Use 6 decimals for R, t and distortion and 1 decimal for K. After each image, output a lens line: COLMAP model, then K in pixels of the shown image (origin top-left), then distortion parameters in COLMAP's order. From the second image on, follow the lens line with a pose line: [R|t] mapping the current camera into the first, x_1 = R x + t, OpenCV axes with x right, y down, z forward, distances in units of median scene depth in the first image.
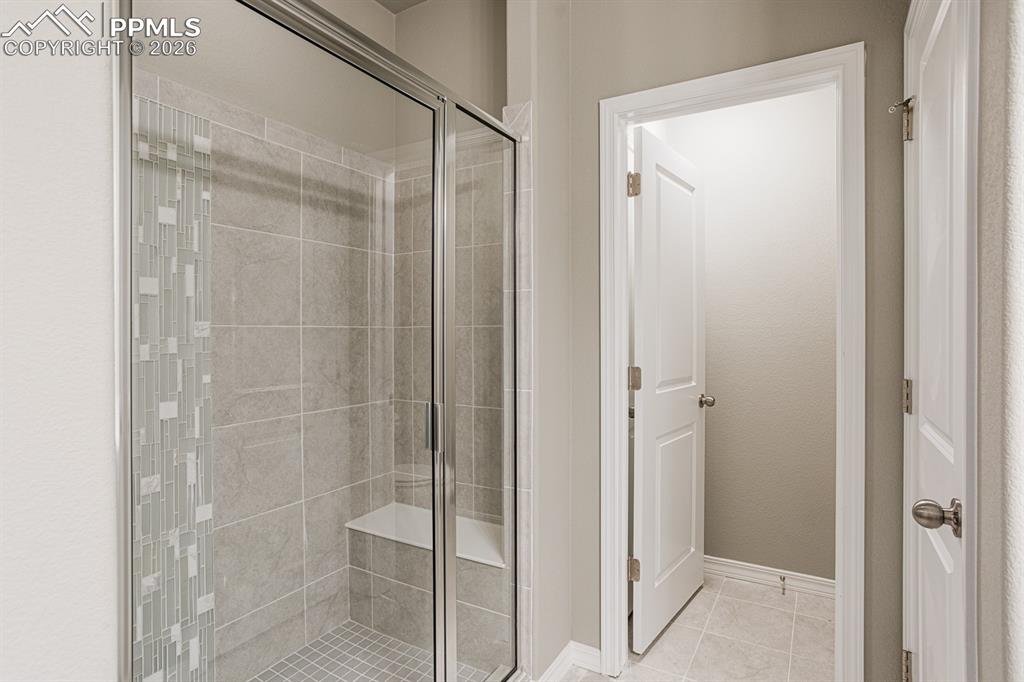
lens RADIAL K [[537.5, 0, 515.3], [0, 537.5, 336.0], [0, 0, 1]] dist [-0.034746, 0.001491]
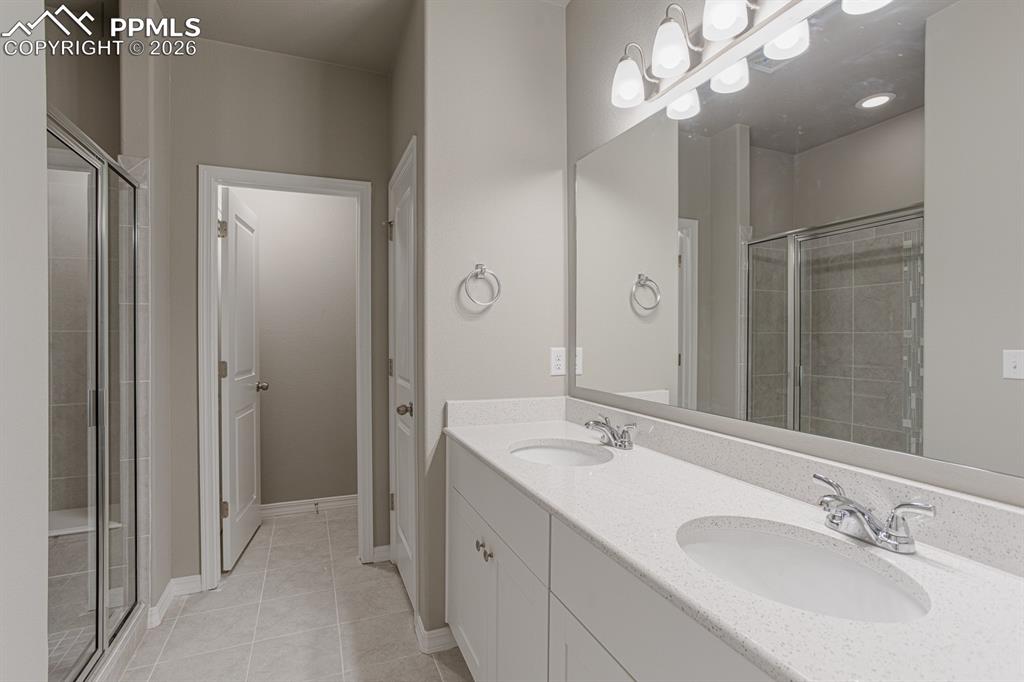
lens RADIAL K [[497.0, 0, 509.0], [0, 497.0, 339.0], [0, 0, 1]] dist [-0.005896, 0.005830]
pose [[0.623972, -0.006508, 0.781419, -0.321246], [0.006699, 0.999973, 0.002979, 0.001801], [-0.781418, 0.003376, 0.623999, -0.379792]]
